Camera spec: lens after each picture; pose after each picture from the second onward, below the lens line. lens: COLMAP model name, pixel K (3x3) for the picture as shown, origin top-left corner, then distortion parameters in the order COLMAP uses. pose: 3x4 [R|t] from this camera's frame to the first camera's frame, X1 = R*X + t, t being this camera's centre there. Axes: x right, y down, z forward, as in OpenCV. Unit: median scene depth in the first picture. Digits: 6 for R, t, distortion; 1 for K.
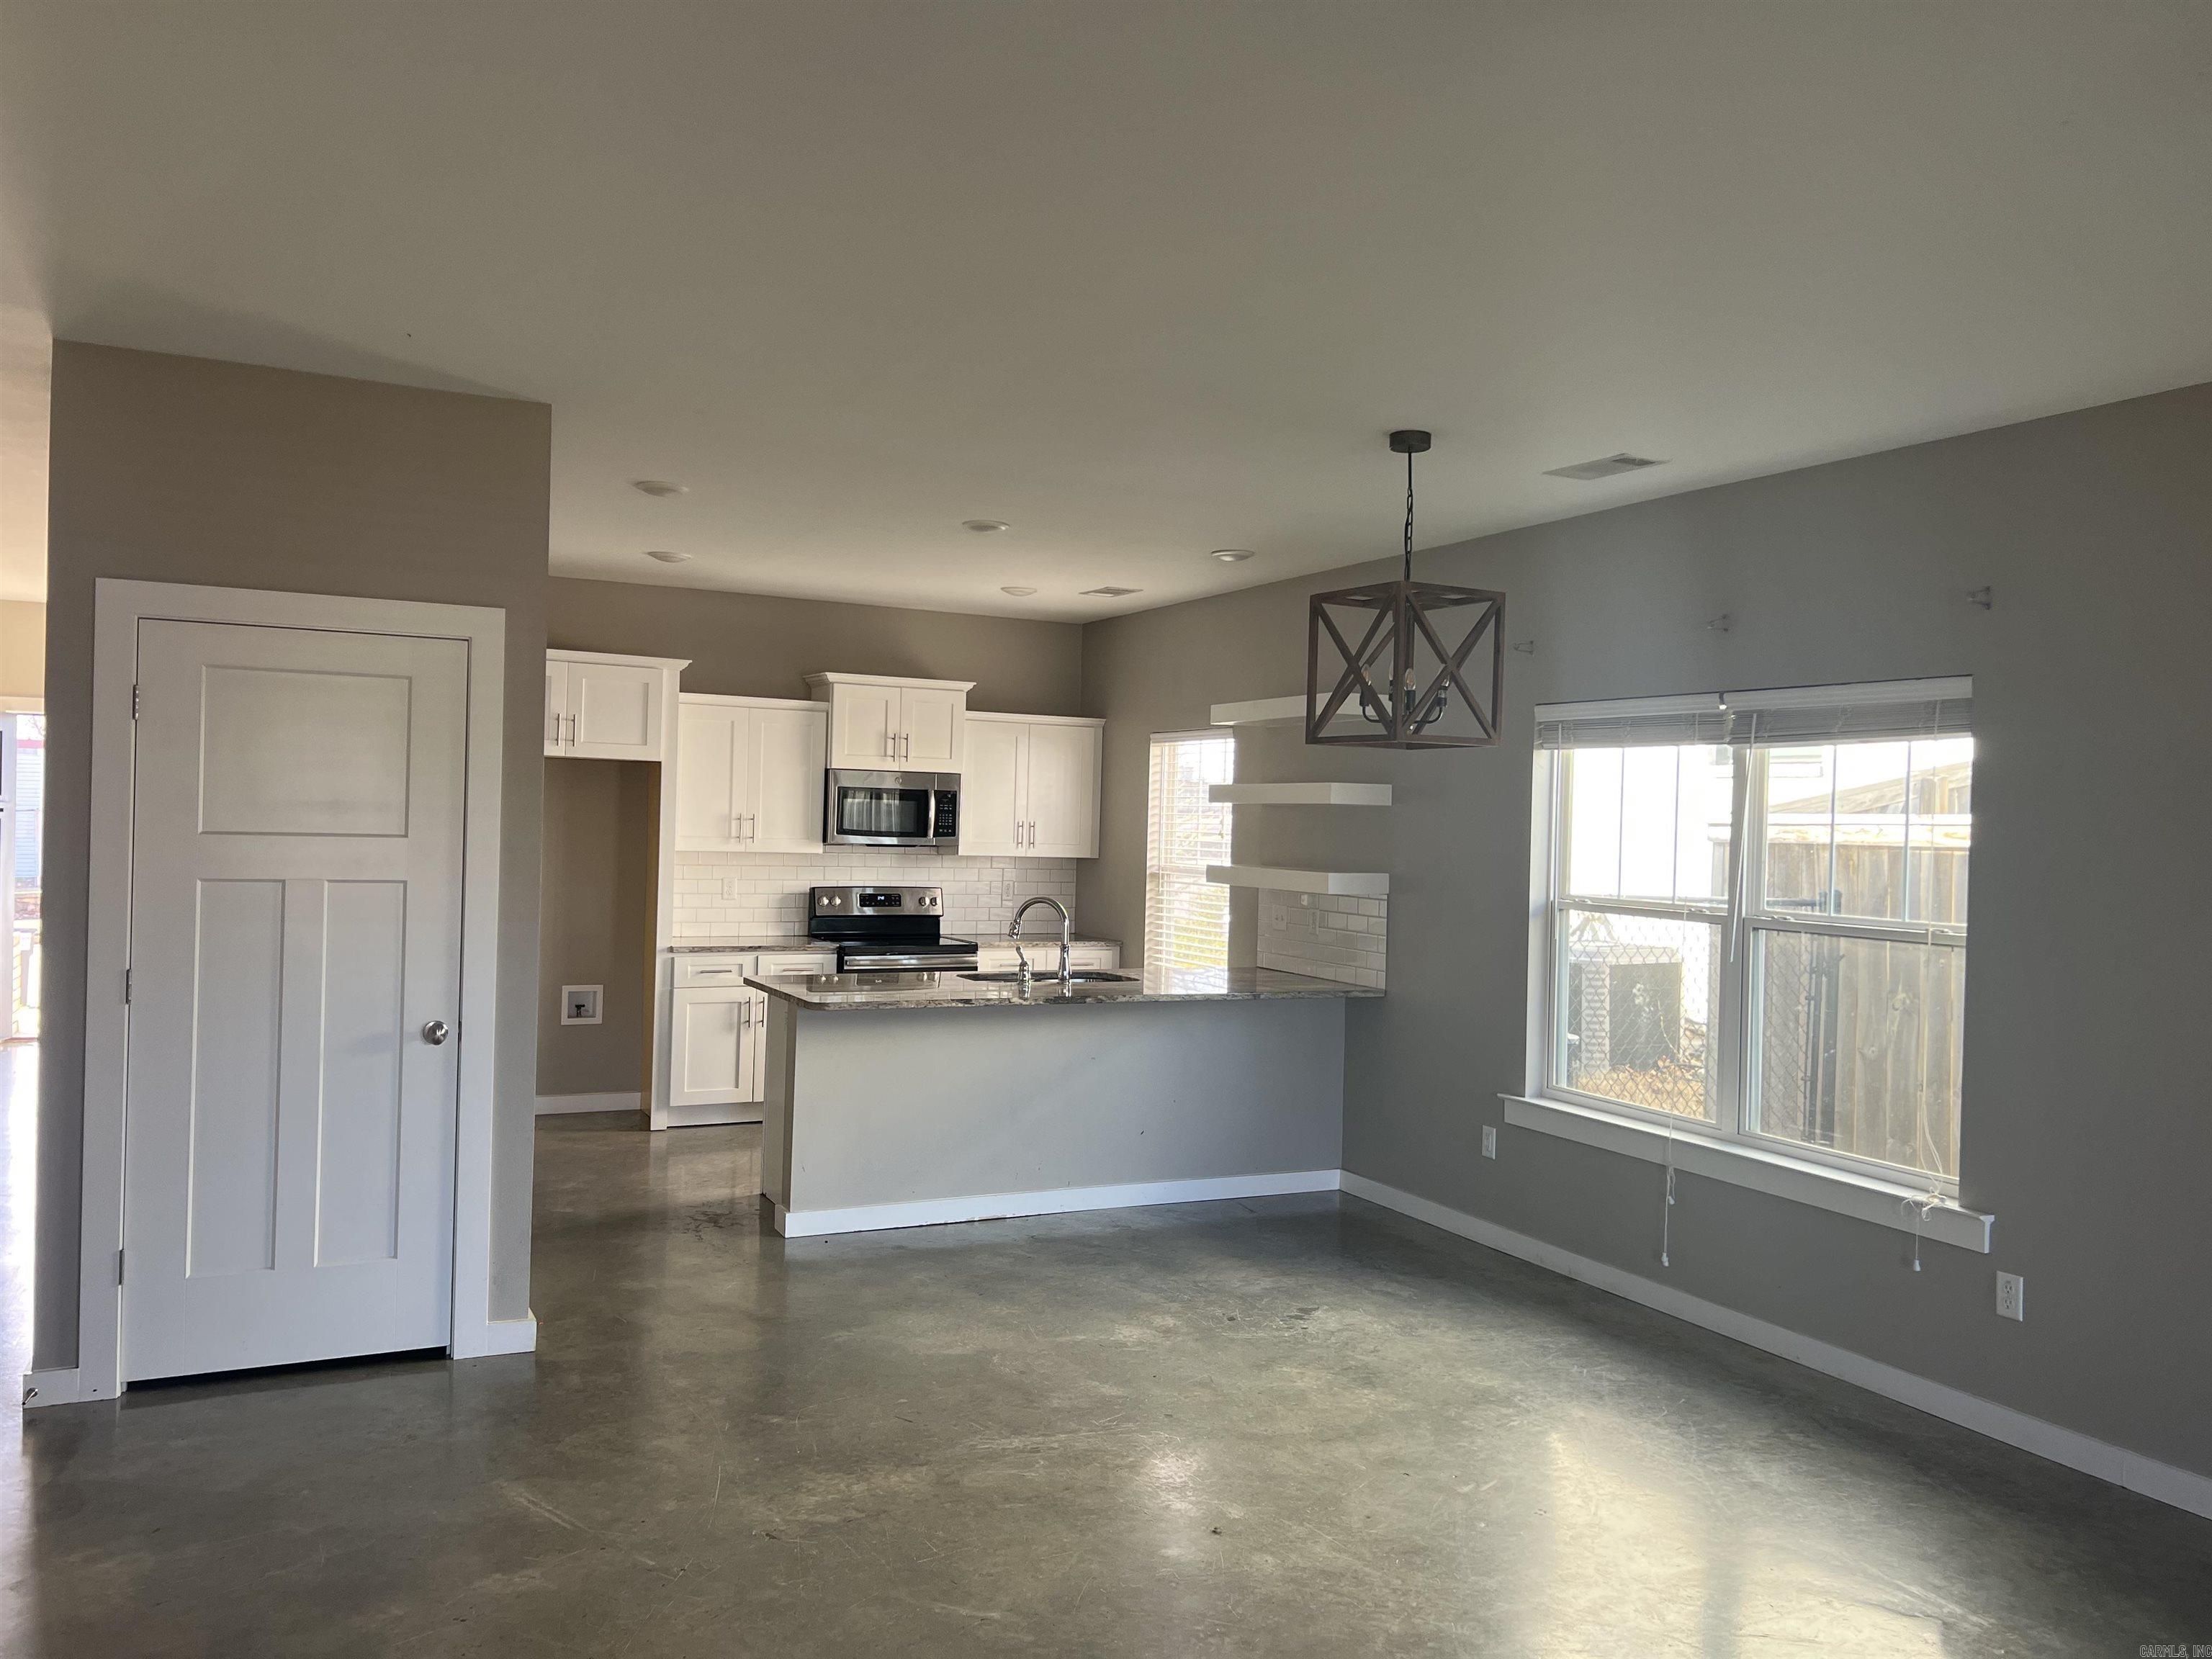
lens RADIAL K [[1669.1, 0, 1106.0], [0, 1669.1, 829.5], [0, 0, 1]] dist [0.043782, -0.011567]
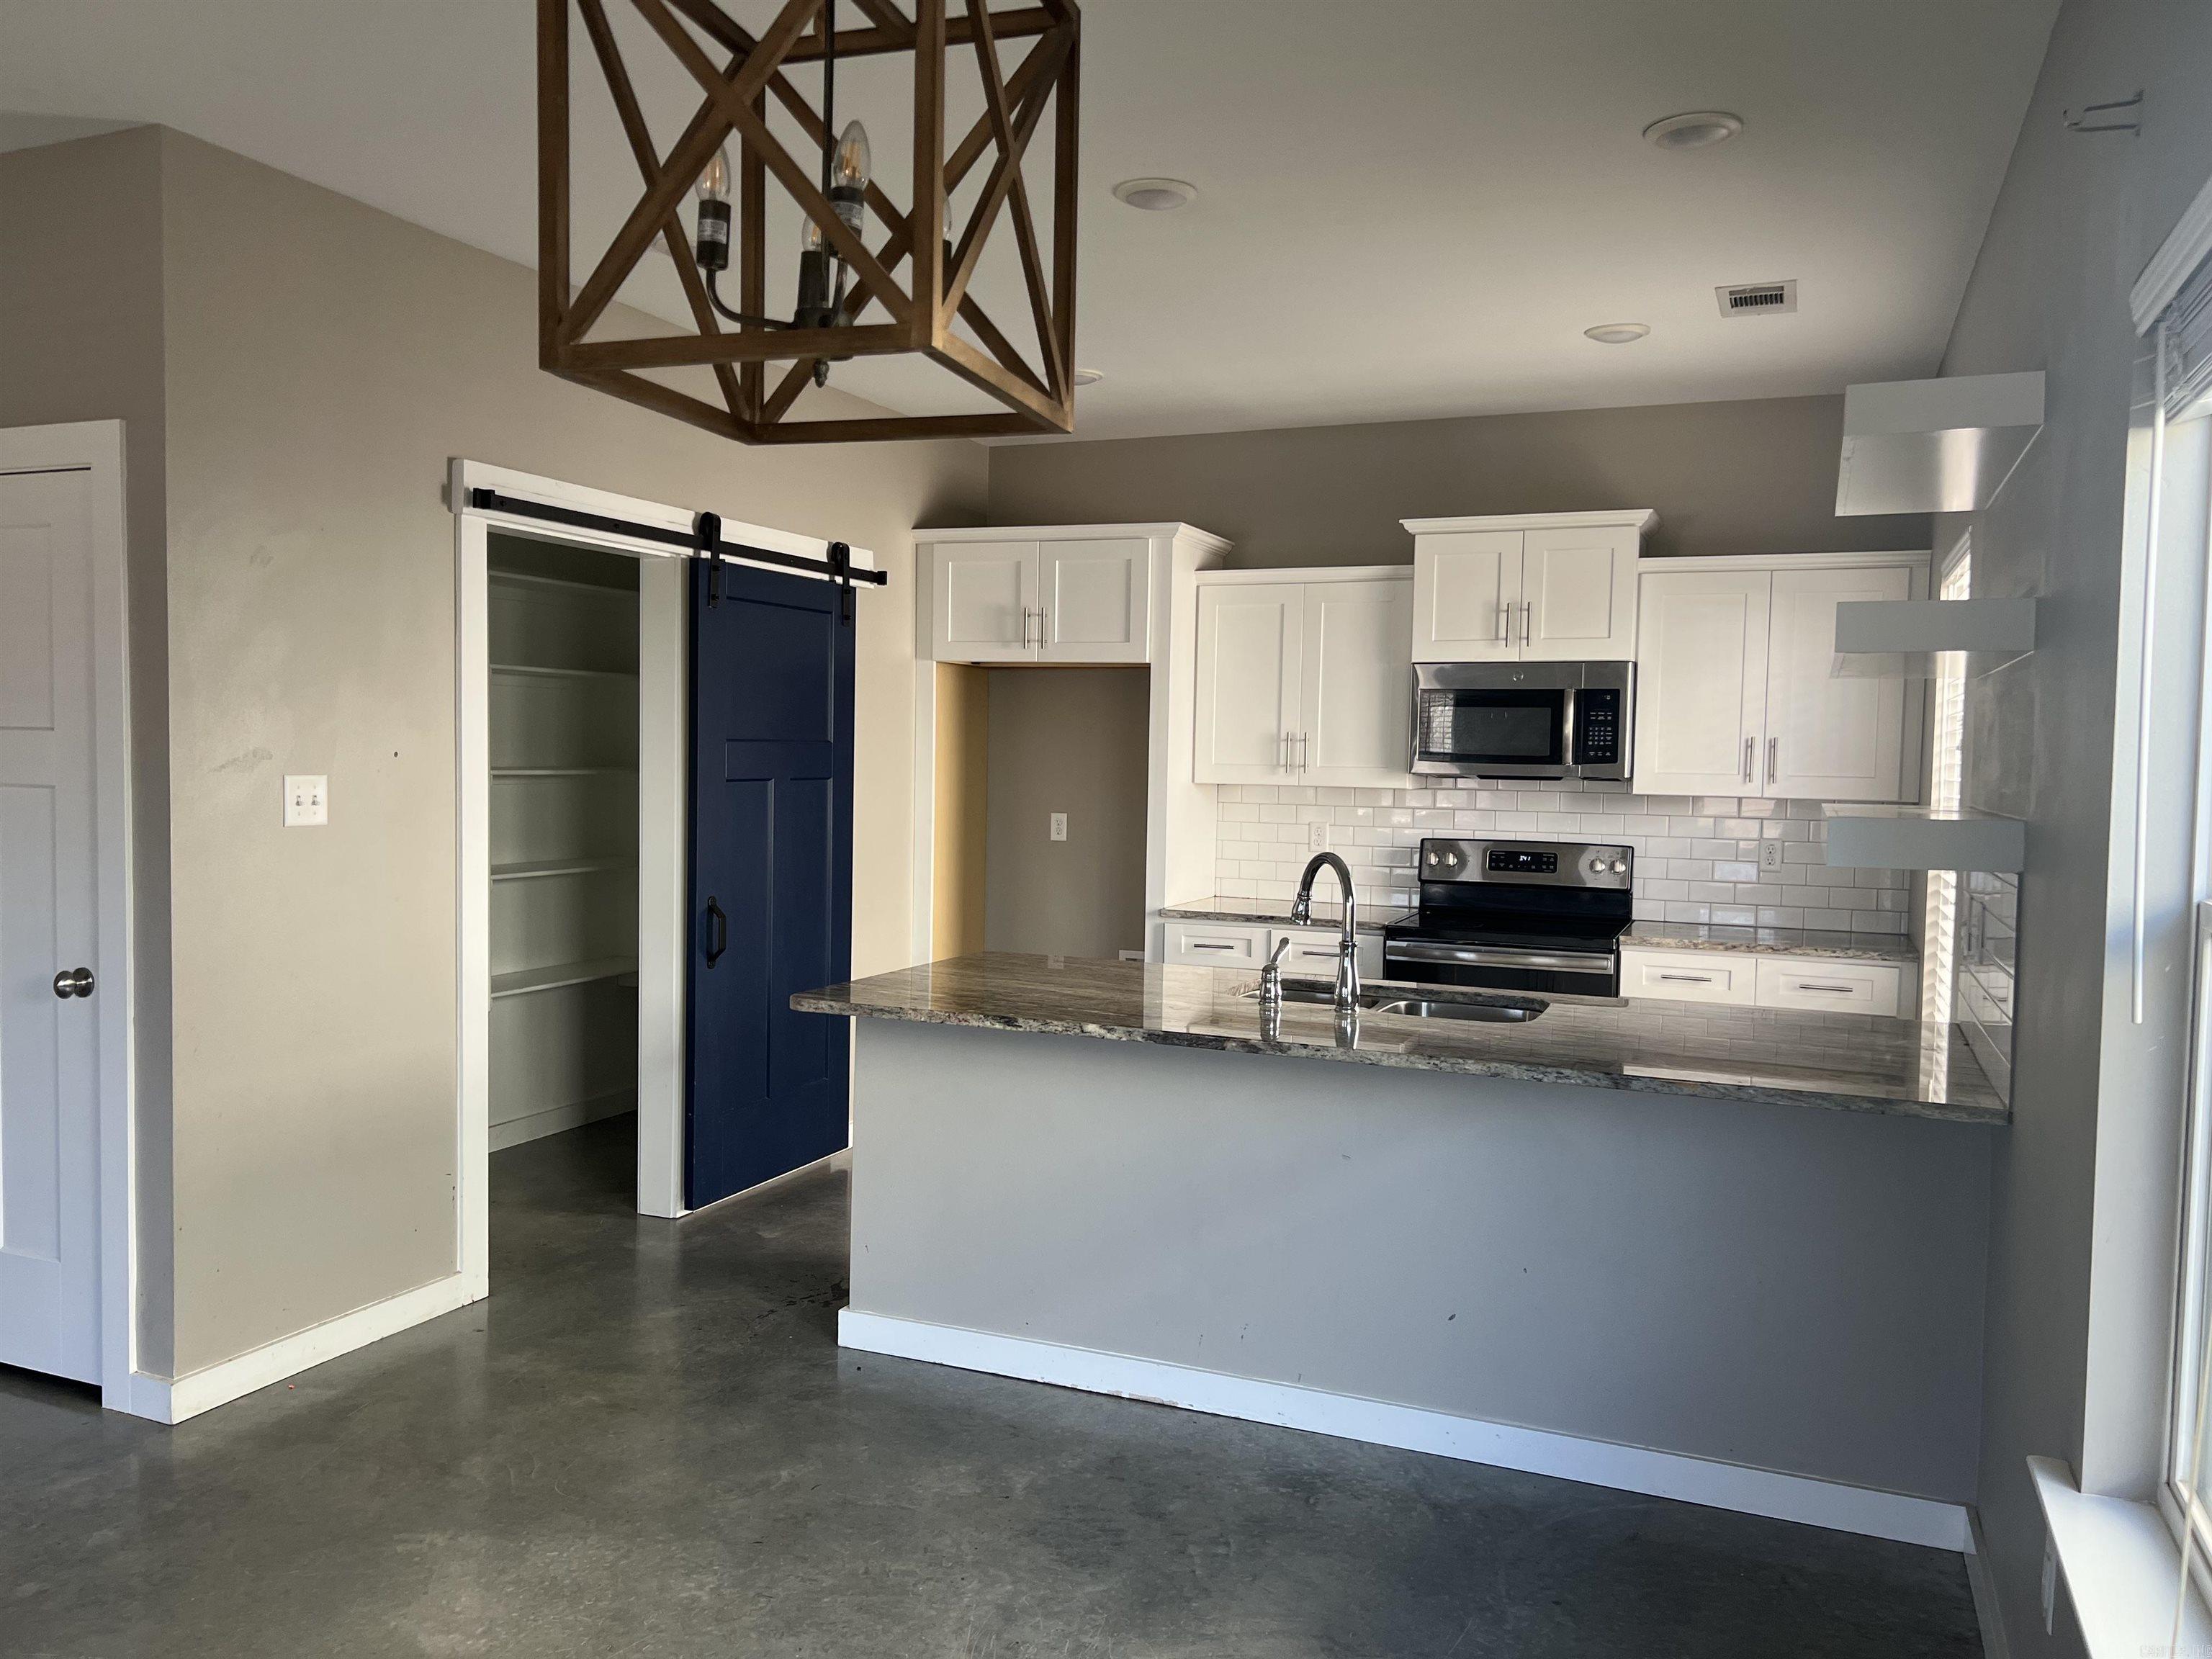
lens RADIAL K [[1669.1, 0, 1106.0], [0, 1669.1, 829.5], [0, 0, 1]] dist [0.043782, -0.011567]
pose [[0.644386, 0.021395, -0.764401, 0.276248], [-0.004715, 0.999701, 0.024007, 0.015412], [0.764686, -0.011866, 0.644294, 0.468734]]
